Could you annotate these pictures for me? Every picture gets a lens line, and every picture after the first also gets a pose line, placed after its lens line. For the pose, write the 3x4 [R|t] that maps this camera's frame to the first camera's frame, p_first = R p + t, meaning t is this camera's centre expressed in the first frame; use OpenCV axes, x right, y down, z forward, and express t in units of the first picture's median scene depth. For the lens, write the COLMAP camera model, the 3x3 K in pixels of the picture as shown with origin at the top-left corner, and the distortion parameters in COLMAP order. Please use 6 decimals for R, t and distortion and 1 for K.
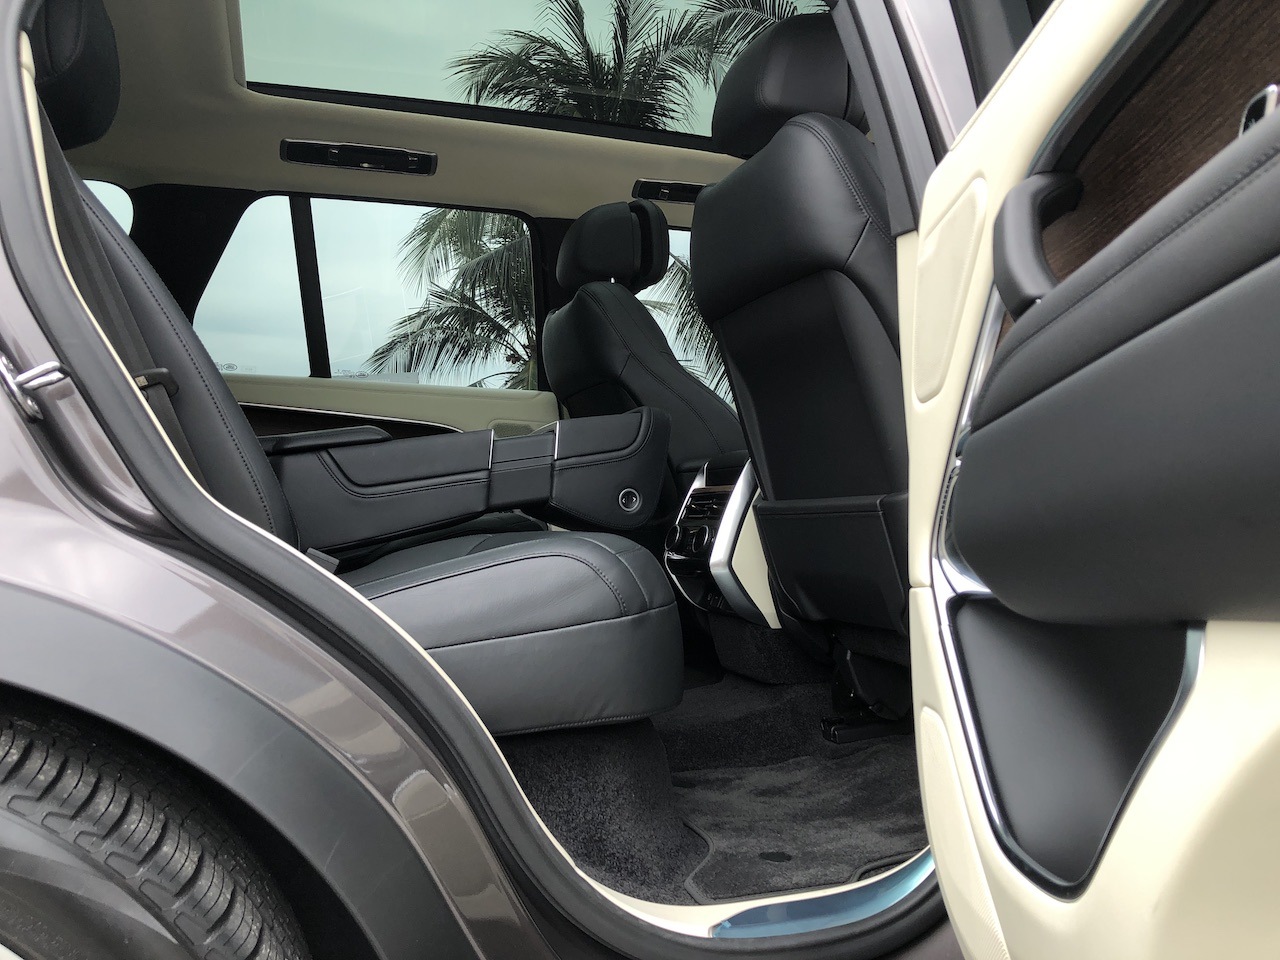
lens RADIAL K [[1099.7, 0, 640.0], [0, 1099.7, 480.0], [0, 0, 1]] dist [0.016185, 0.002576]
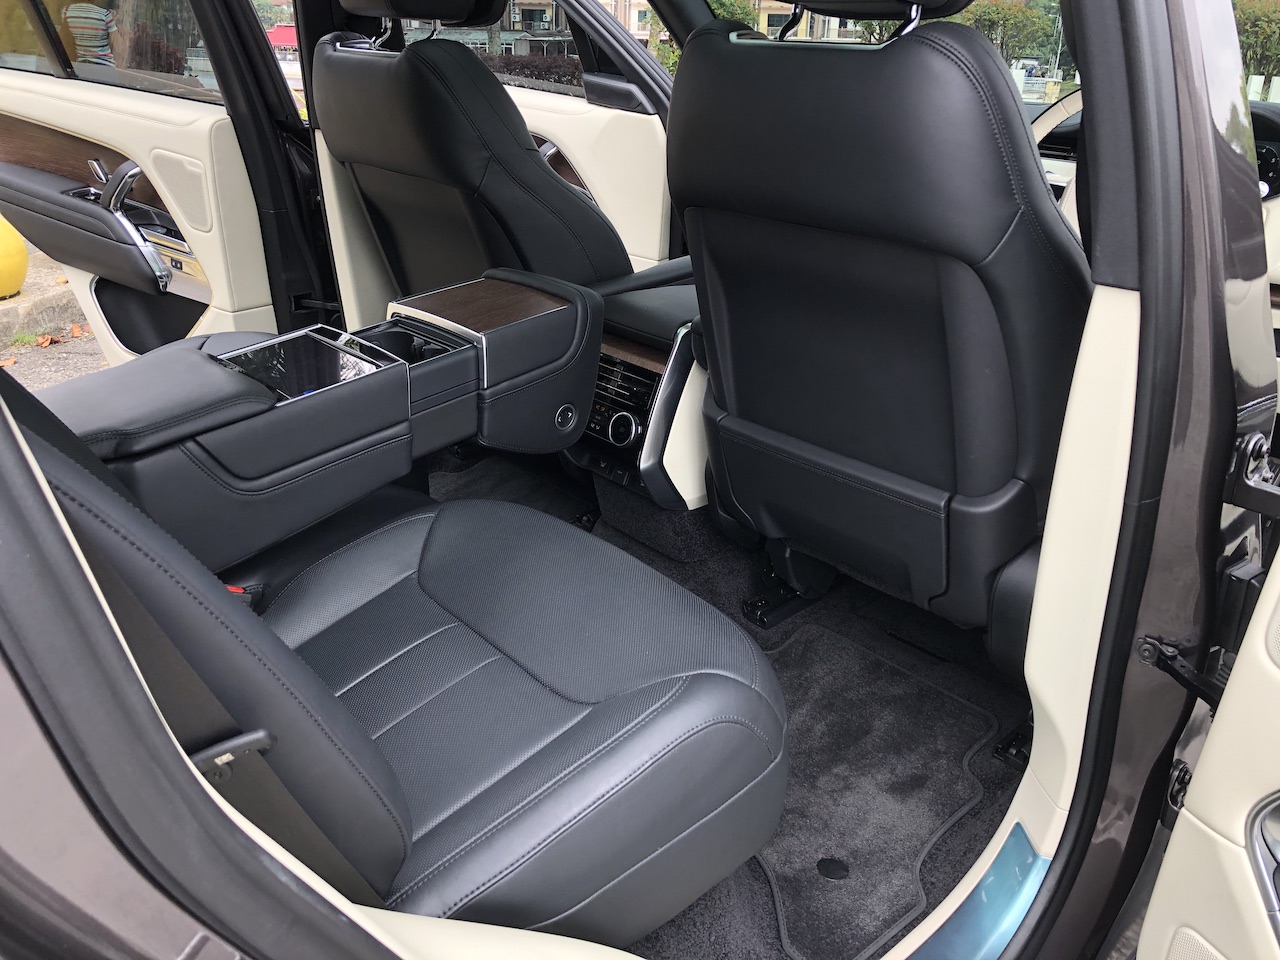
lens RADIAL K [[1099.7, 0, 640.0], [0, 1099.7, 480.0], [0, 0, 1]] dist [0.016185, 0.002576]
pose [[0.920635, -0.122499, 0.370710, -0.269147], [-0.051008, 0.903626, 0.425274, -0.291752], [-0.387079, -0.410431, 0.825661, 0.295945]]
